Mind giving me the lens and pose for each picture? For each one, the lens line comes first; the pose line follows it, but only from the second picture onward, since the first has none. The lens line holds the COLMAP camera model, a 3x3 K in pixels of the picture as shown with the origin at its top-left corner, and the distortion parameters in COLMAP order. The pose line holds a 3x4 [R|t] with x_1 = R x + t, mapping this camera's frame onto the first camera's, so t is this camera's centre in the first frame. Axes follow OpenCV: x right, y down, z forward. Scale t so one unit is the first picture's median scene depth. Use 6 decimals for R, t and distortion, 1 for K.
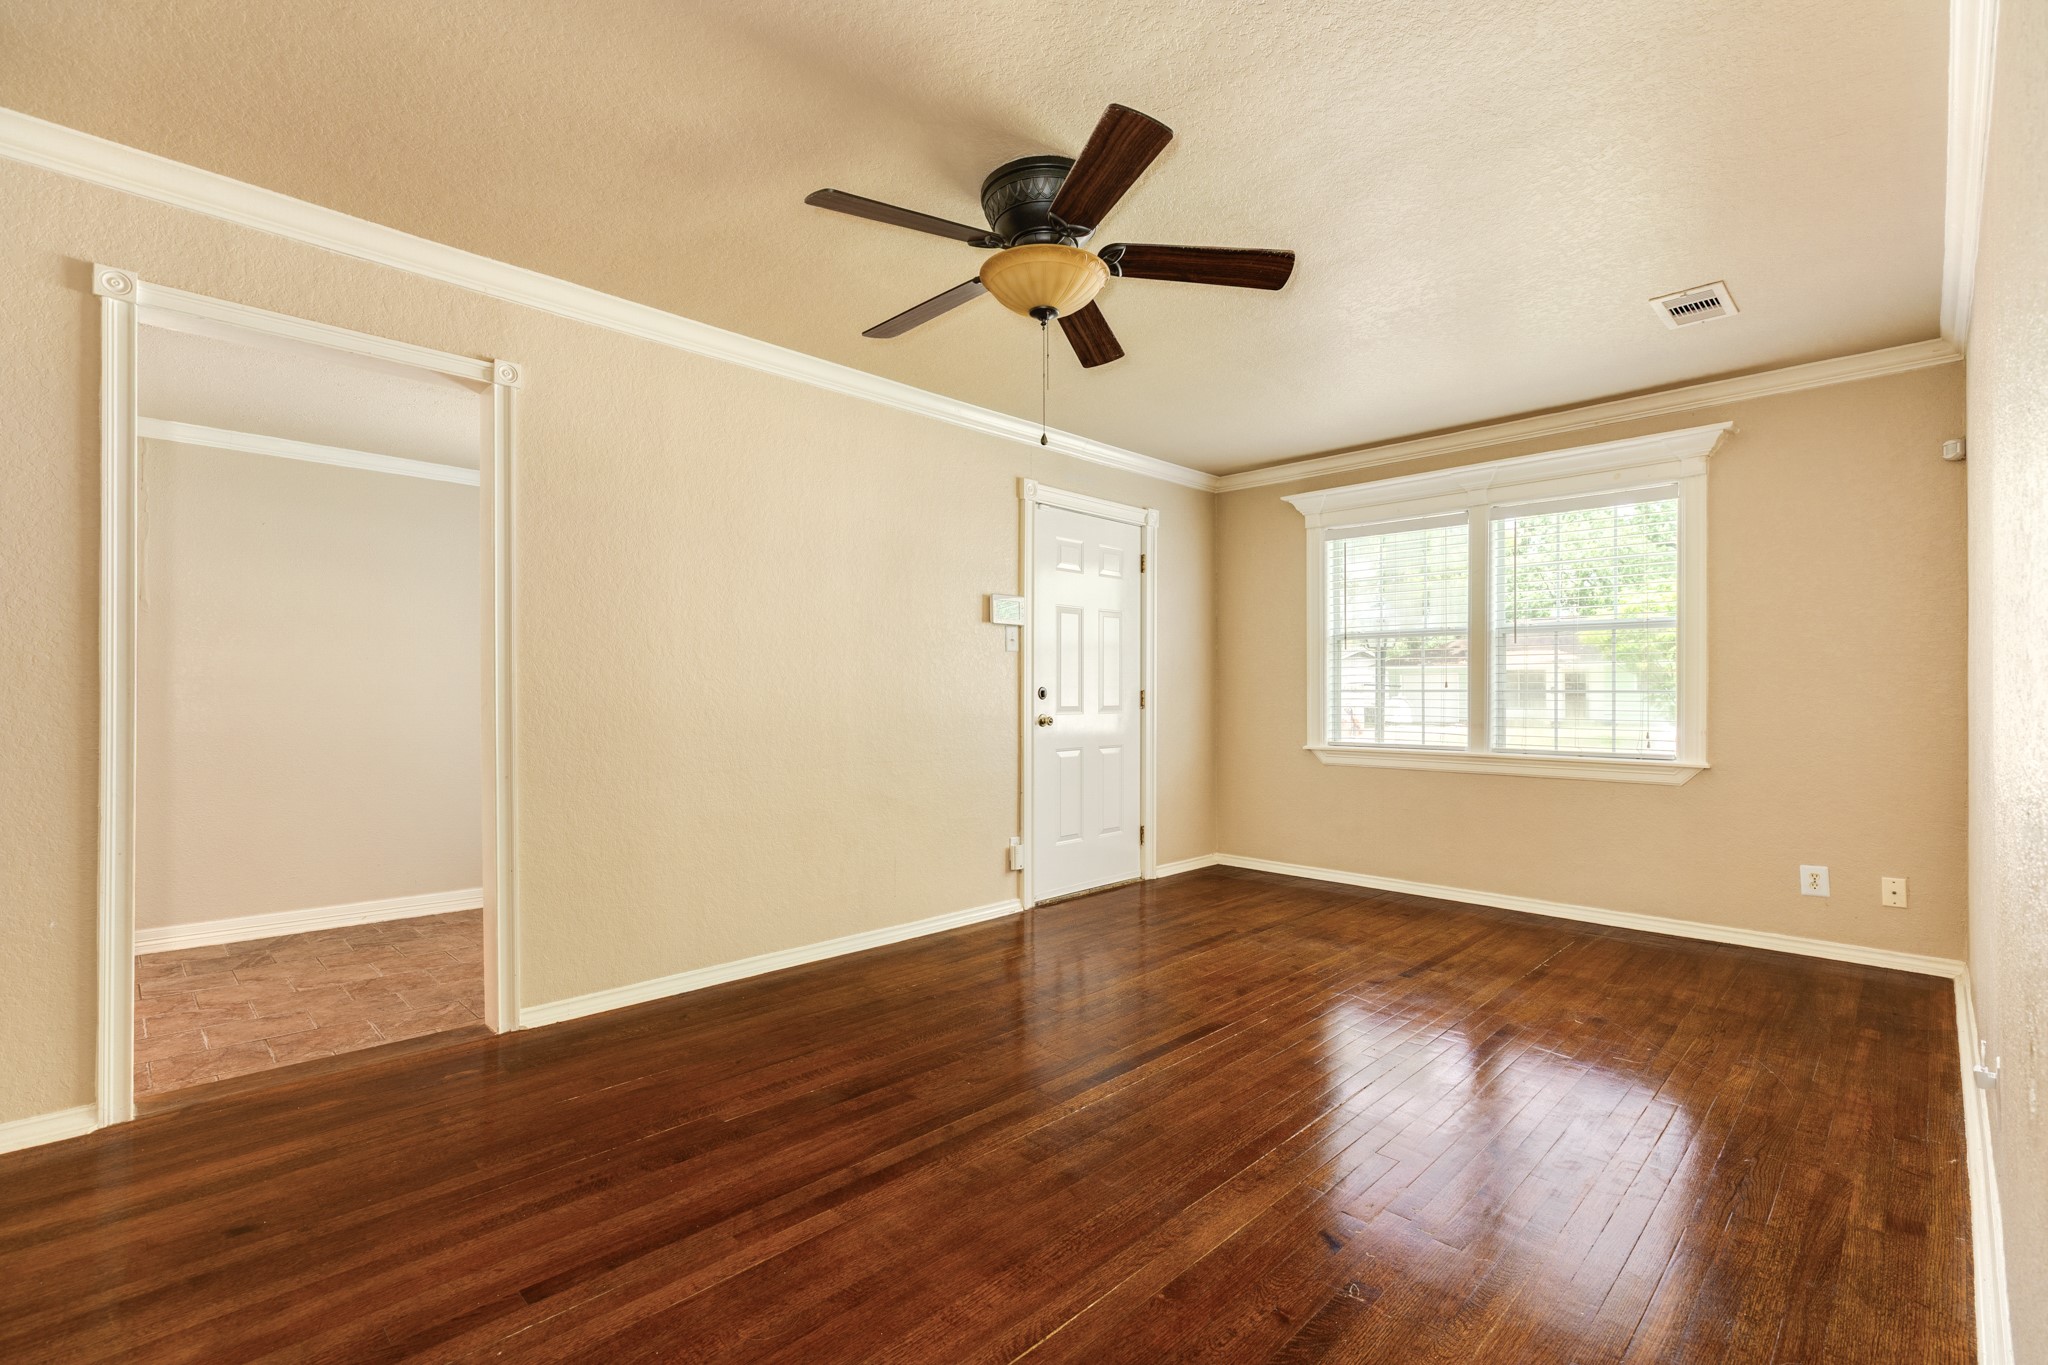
lens RADIAL K [[912.9, 0, 1016.5], [0, 912.9, 691.1], [0, 0, 1]] dist [0.005519, -0.000052]
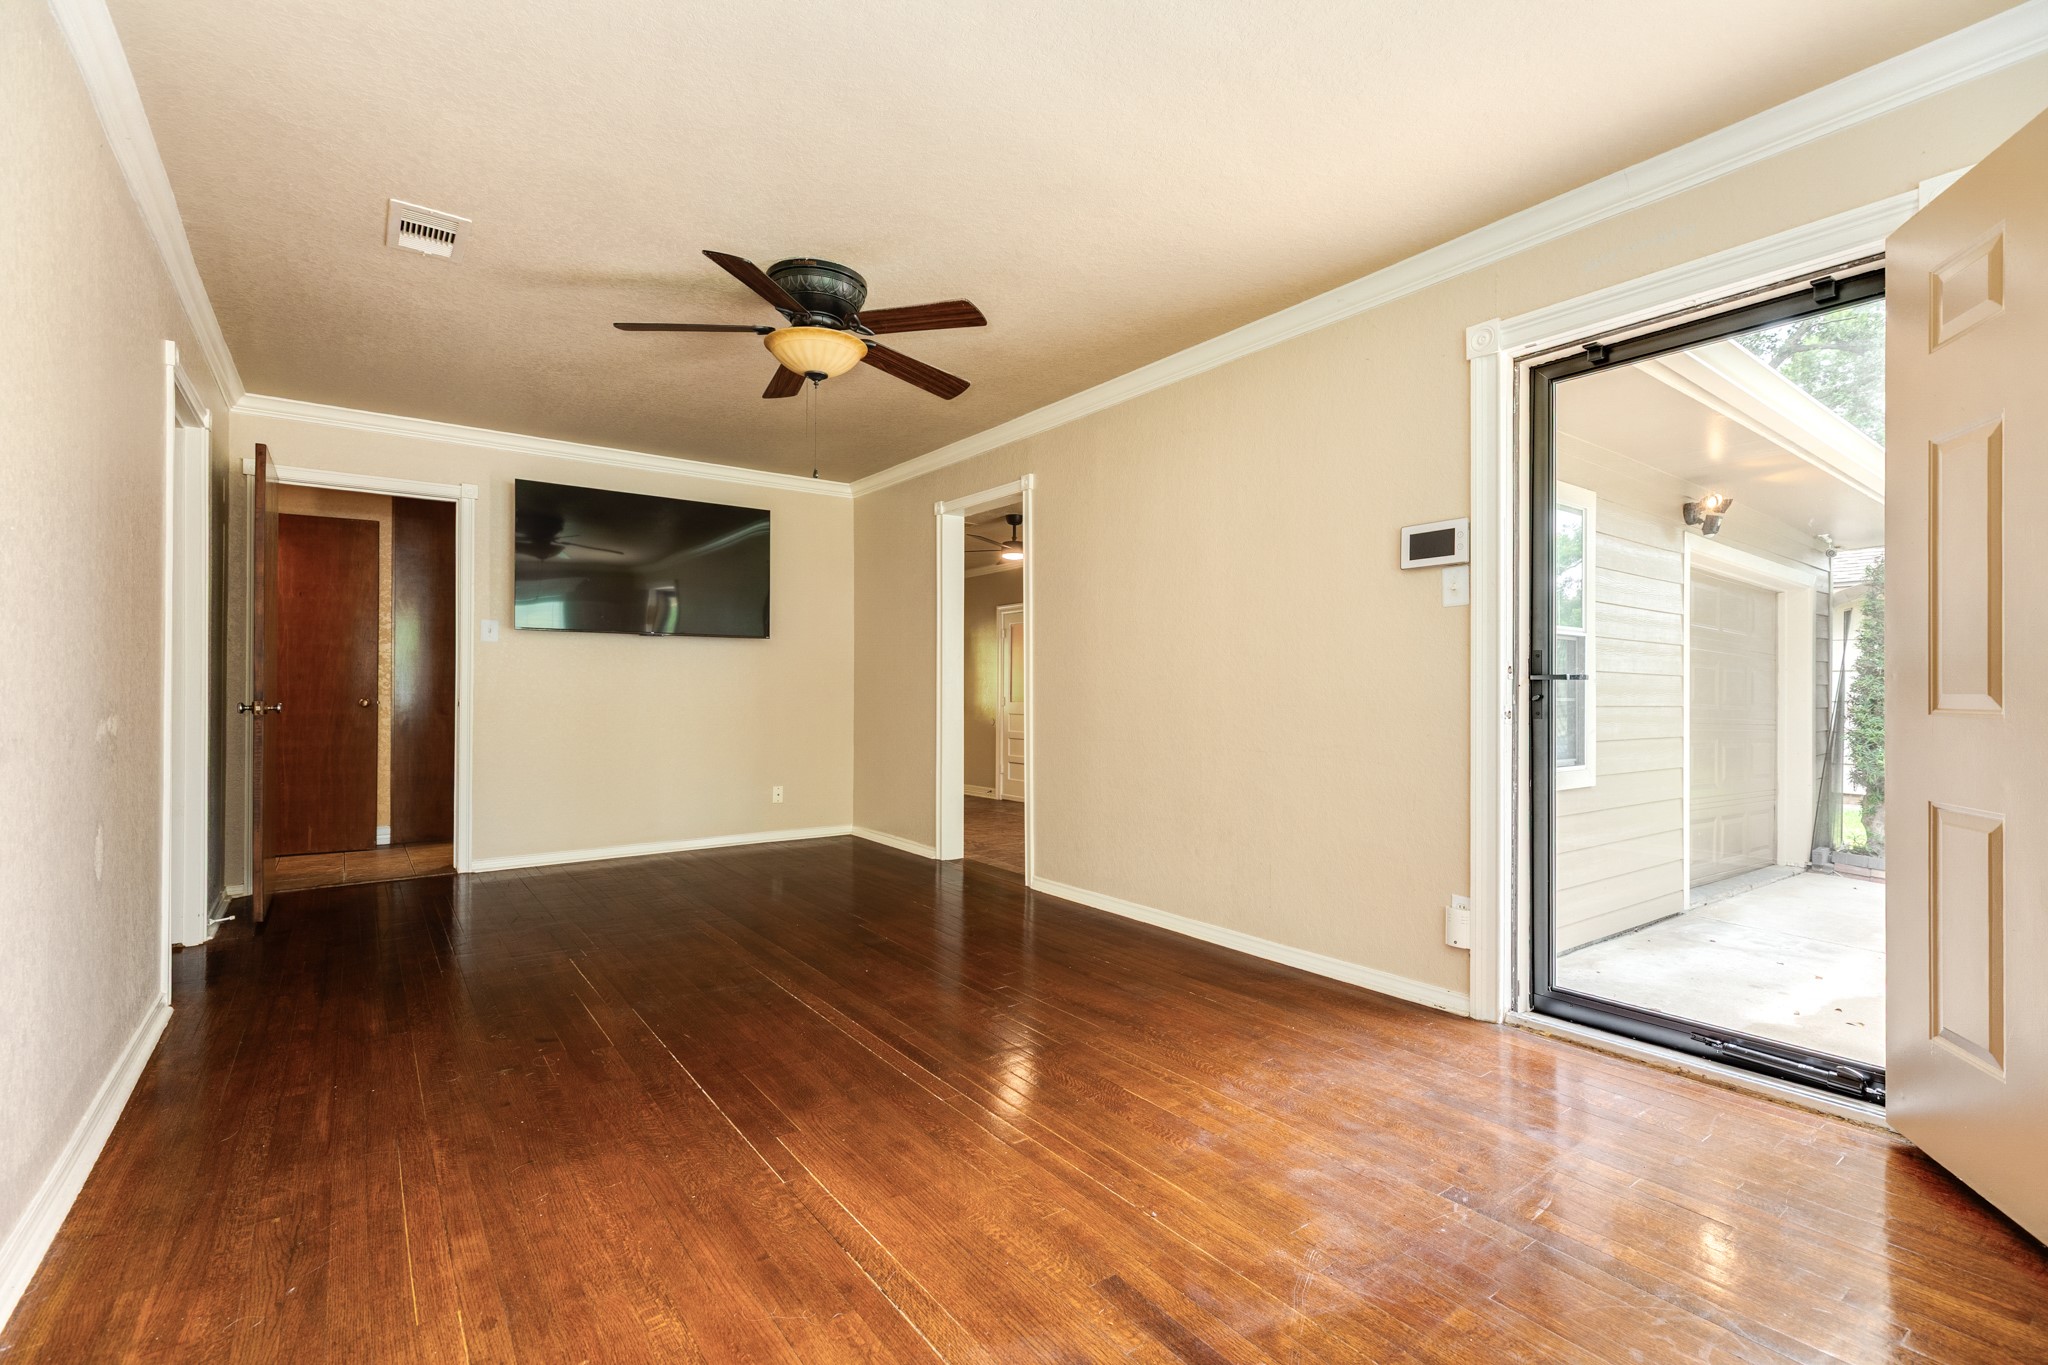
lens RADIAL K [[912.9, 0, 1025.7], [0, 912.9, 686.0], [0, 0, 1]] dist [0.005519, -0.000052]
pose [[-0.142930, -0.007191, -0.989707, 1.010235], [-0.003306, 0.999971, -0.006788, 0.027175], [0.989727, 0.002302, -0.142950, 1.181054]]
